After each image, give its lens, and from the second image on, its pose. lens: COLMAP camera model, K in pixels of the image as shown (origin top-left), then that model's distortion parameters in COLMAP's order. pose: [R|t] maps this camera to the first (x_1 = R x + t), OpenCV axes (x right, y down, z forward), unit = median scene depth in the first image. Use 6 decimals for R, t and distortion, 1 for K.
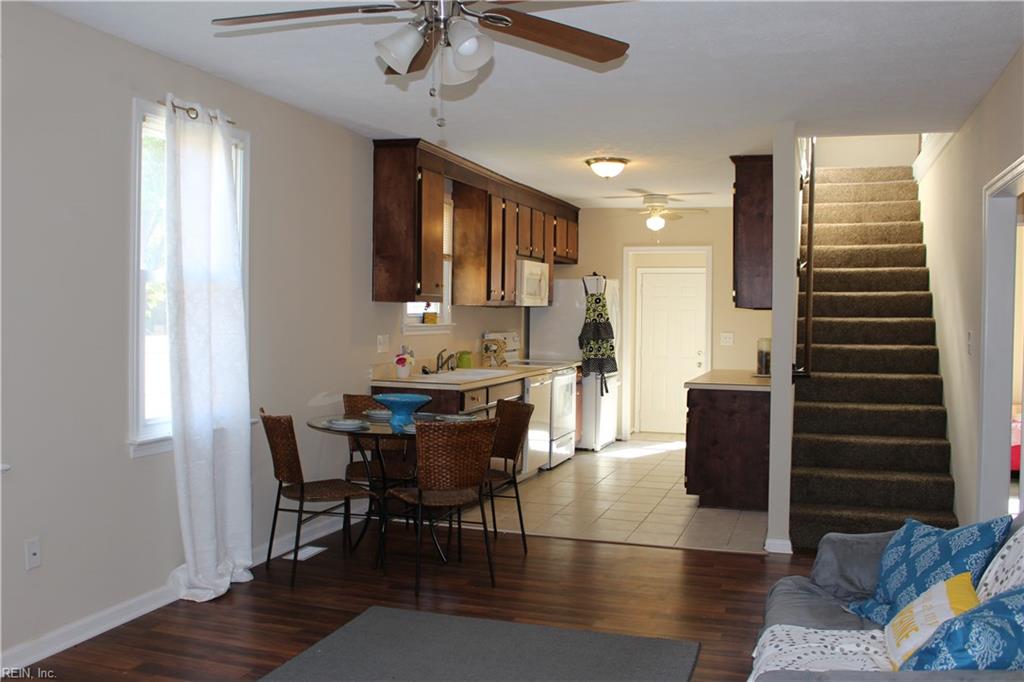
lens RADIAL K [[931.8, 0, 512.0], [0, 931.8, 341.0], [0, 0, 1]] dist [-0.153498, 0.152047]
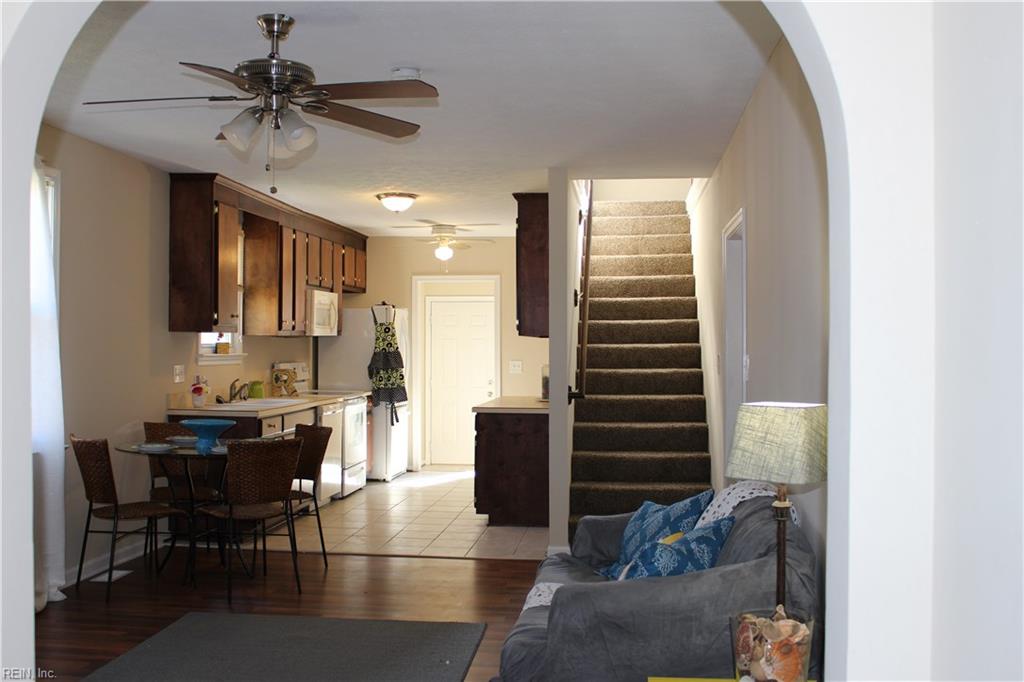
lens RADIAL K [[1052.3, 0, 512.0], [0, 1052.3, 341.0], [0, 0, 1]] dist [-0.140521, 0.177745]
pose [[0.976903, -0.007052, 0.213567, -0.020523], [0.014066, 0.999410, -0.031340, 0.006572], [-0.213220, 0.033621, 0.976426, -0.150257]]
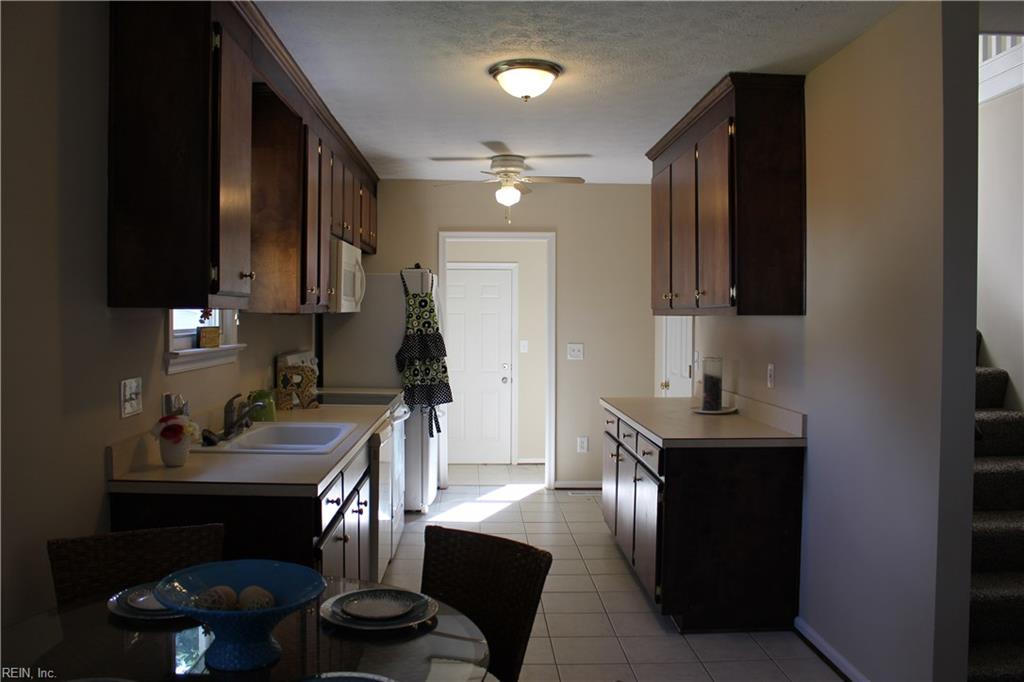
lens RADIAL K [[840.6, 0, 512.0], [0, 840.6, 341.0], [0, 0, 1]] dist [-0.160173, 0.128713]
pose [[0.934825, -0.016979, 0.354701, -0.084168], [0.015805, 0.999856, 0.006207, -0.020467], [-0.354756, -0.000197, 0.934959, 0.437268]]
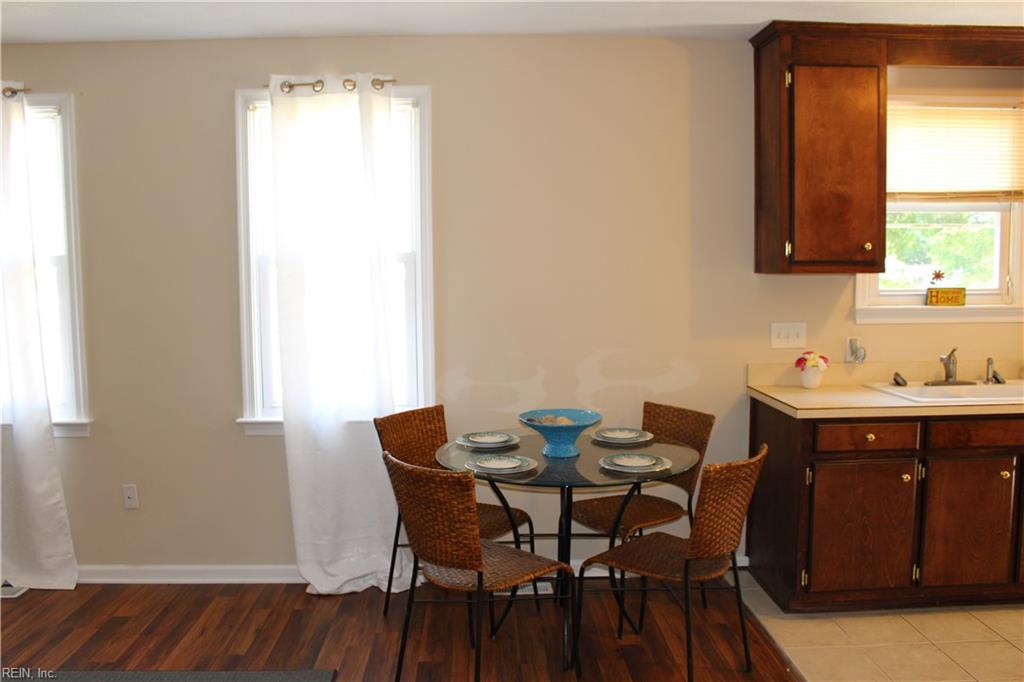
lens RADIAL K [[840.6, 0, 512.0], [0, 840.6, 341.0], [0, 0, 1]] dist [-0.160173, 0.128713]
pose [[0.345493, 0.061570, -0.936399, 0.293336], [-0.013553, 0.998069, 0.060624, -0.021780], [0.938324, -0.008254, 0.345660, 0.485222]]
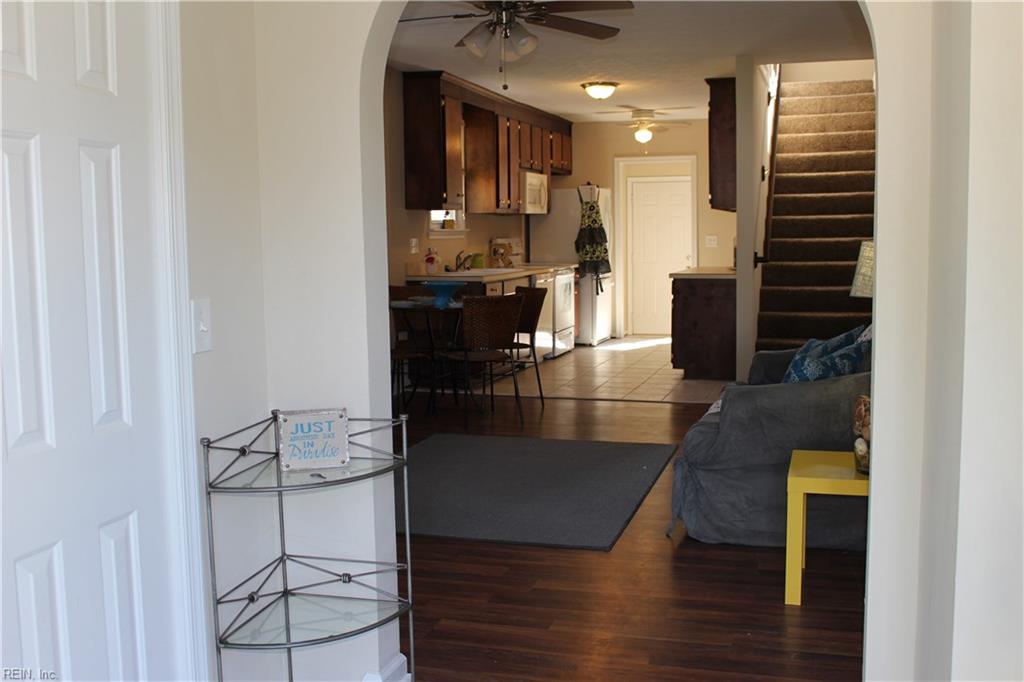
lens RADIAL K [[1052.3, 0, 512.0], [0, 1052.3, 341.0], [0, 0, 1]] dist [-0.140521, 0.177745]
pose [[0.999434, -0.026264, 0.021034, -0.036913], [0.024676, 0.997065, 0.072476, 0.024319], [-0.022876, -0.071916, 0.997148, -0.277830]]
